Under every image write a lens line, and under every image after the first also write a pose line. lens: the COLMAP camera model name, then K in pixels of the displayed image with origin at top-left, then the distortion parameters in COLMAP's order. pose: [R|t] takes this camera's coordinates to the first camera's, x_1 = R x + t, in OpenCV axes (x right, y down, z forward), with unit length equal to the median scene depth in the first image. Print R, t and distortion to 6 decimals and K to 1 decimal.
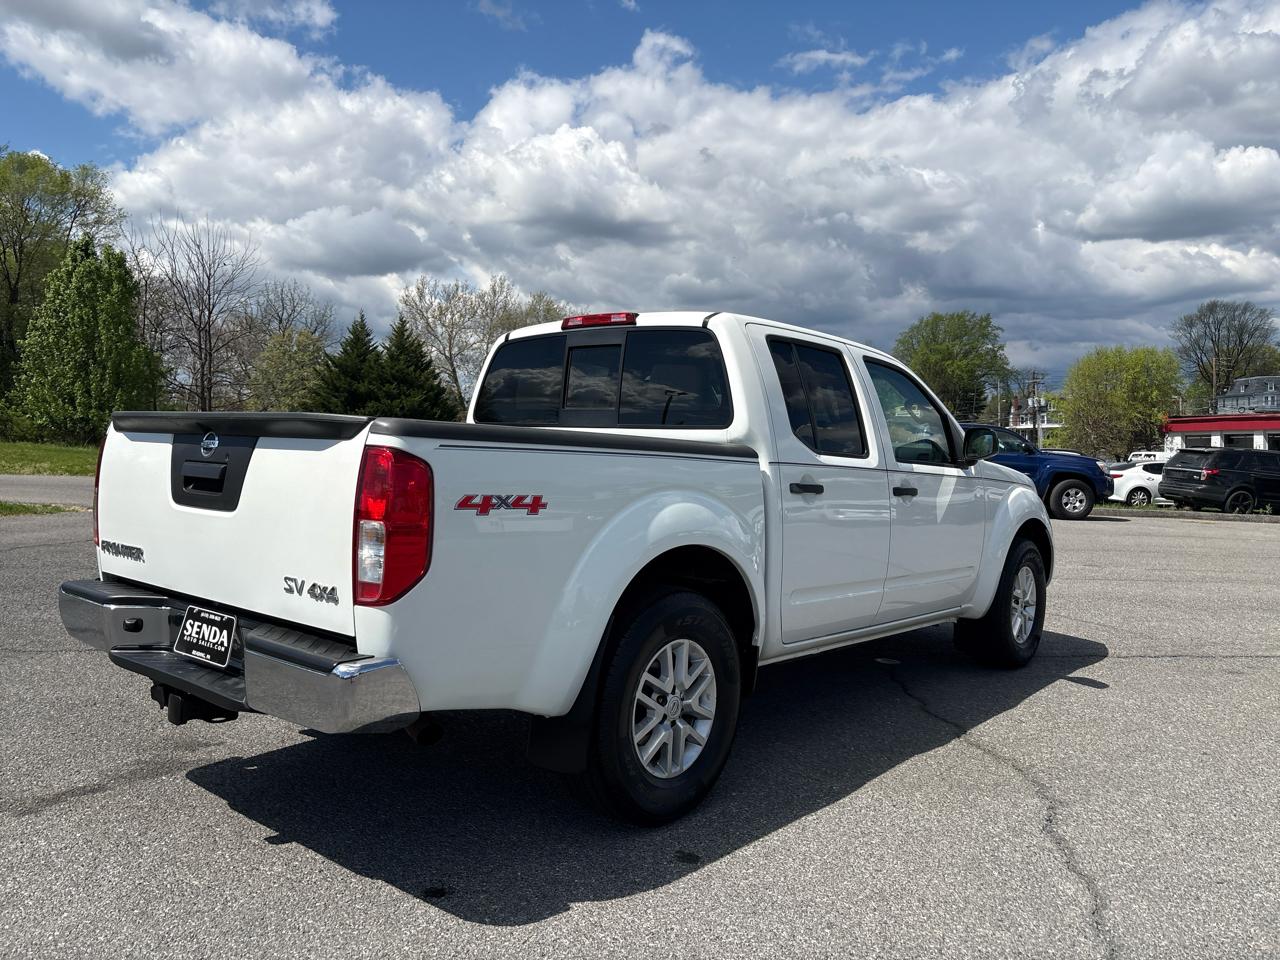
lens RADIAL K [[994.3, 0, 652.6], [0, 994.3, 466.2], [0, 0, 1]] dist [0.014290, -0.010024]
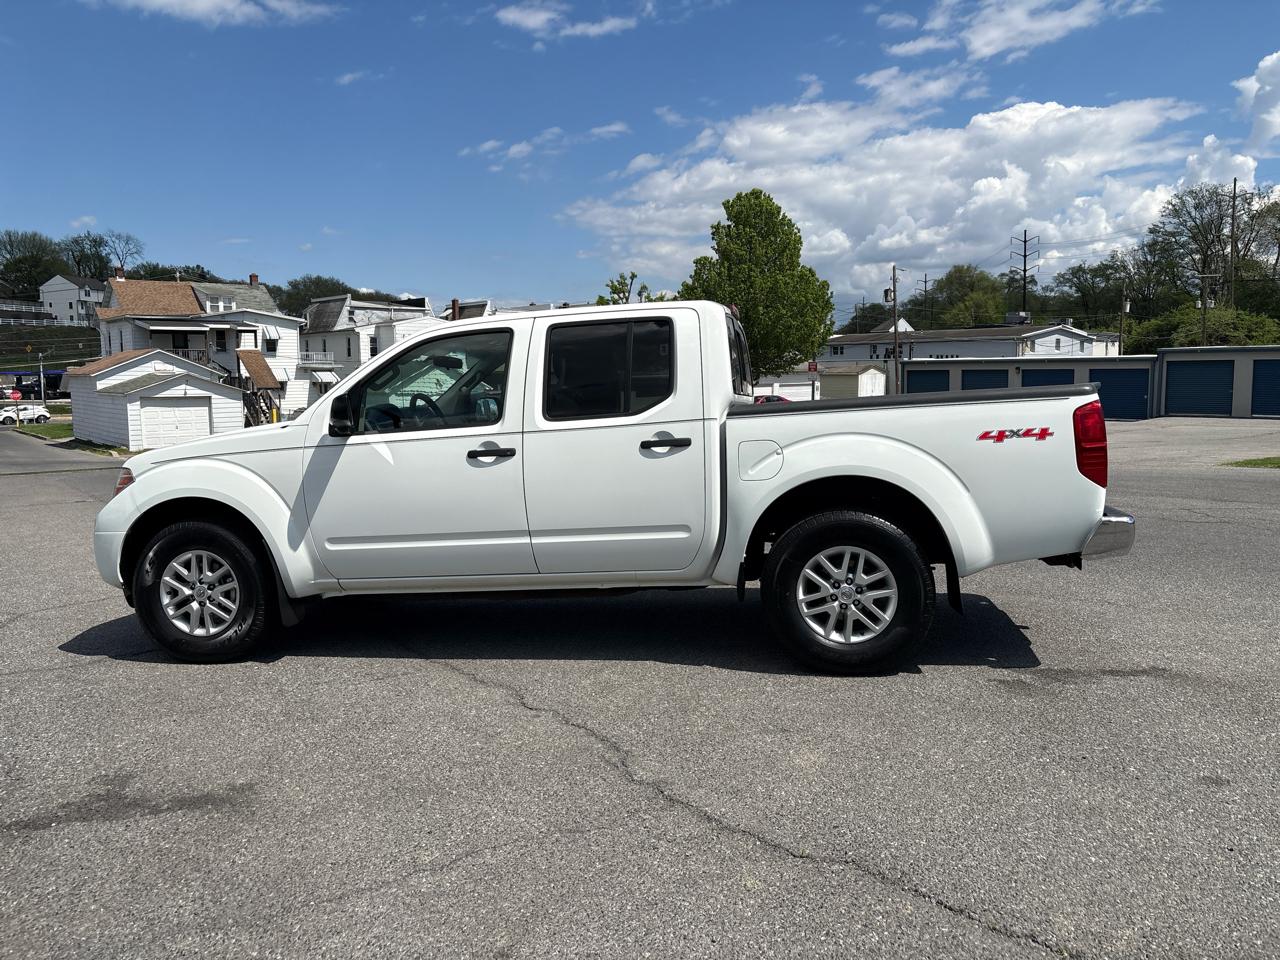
lens RADIAL K [[1012.5, 0, 640.0], [0, 1012.5, 480.0], [0, 0, 1]] dist [0.072505, -0.106647]
pose [[-0.519366, -0.063237, 0.852209, -0.062740], [0.034270, 0.994915, 0.094712, -0.003242], [-0.853865, 0.078395, -0.514557, 0.100823]]
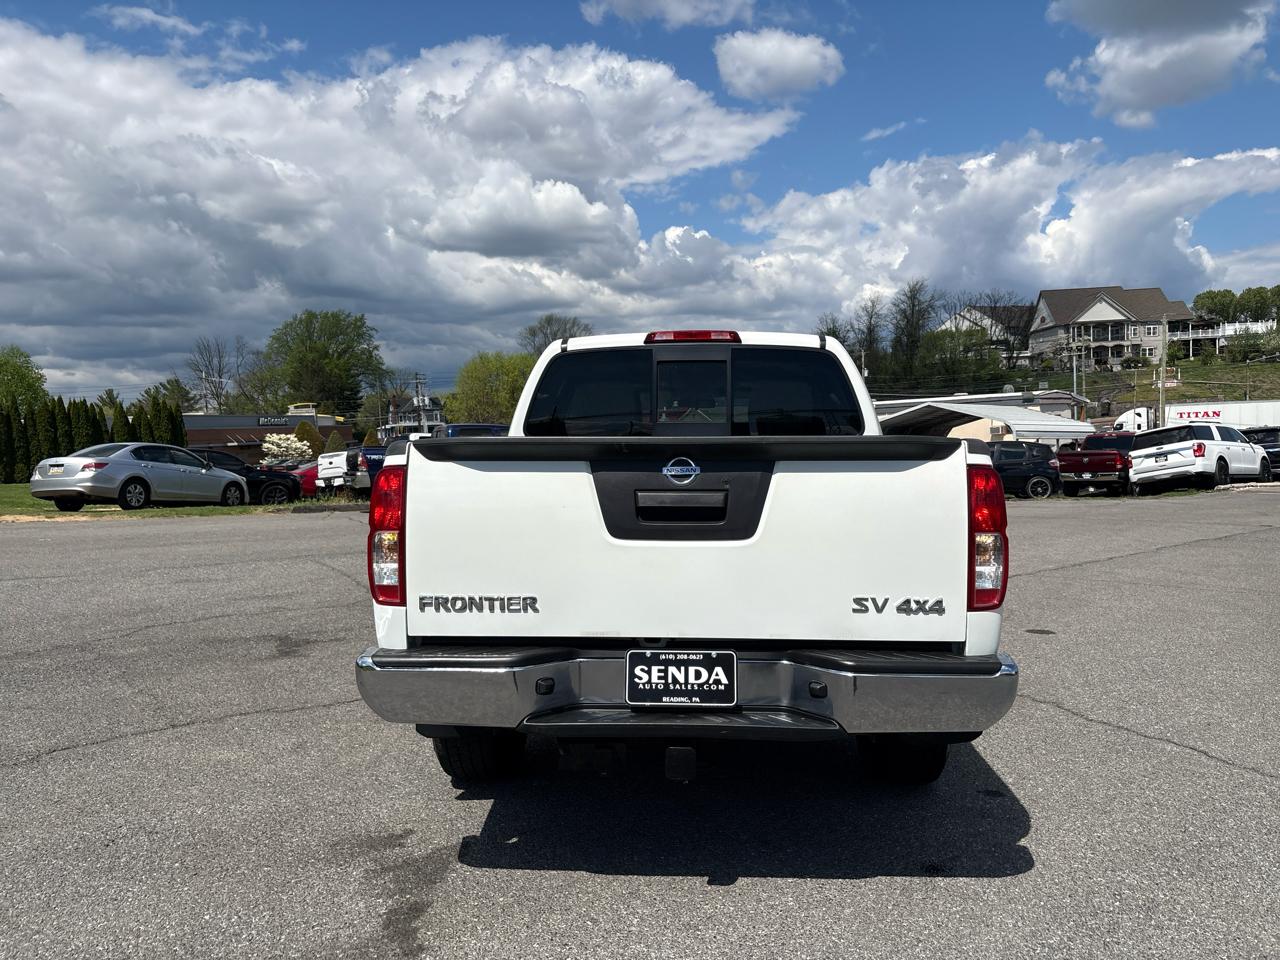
lens RADIAL K [[994.3, 0, 652.6], [0, 994.3, 466.2], [0, 0, 1]] dist [0.014290, -0.010024]
pose [[0.790083, -0.038457, 0.611793, -0.040803], [0.036858, 0.999205, 0.015210, -0.001594], [-0.611891, 0.010532, 0.790872, 0.011590]]
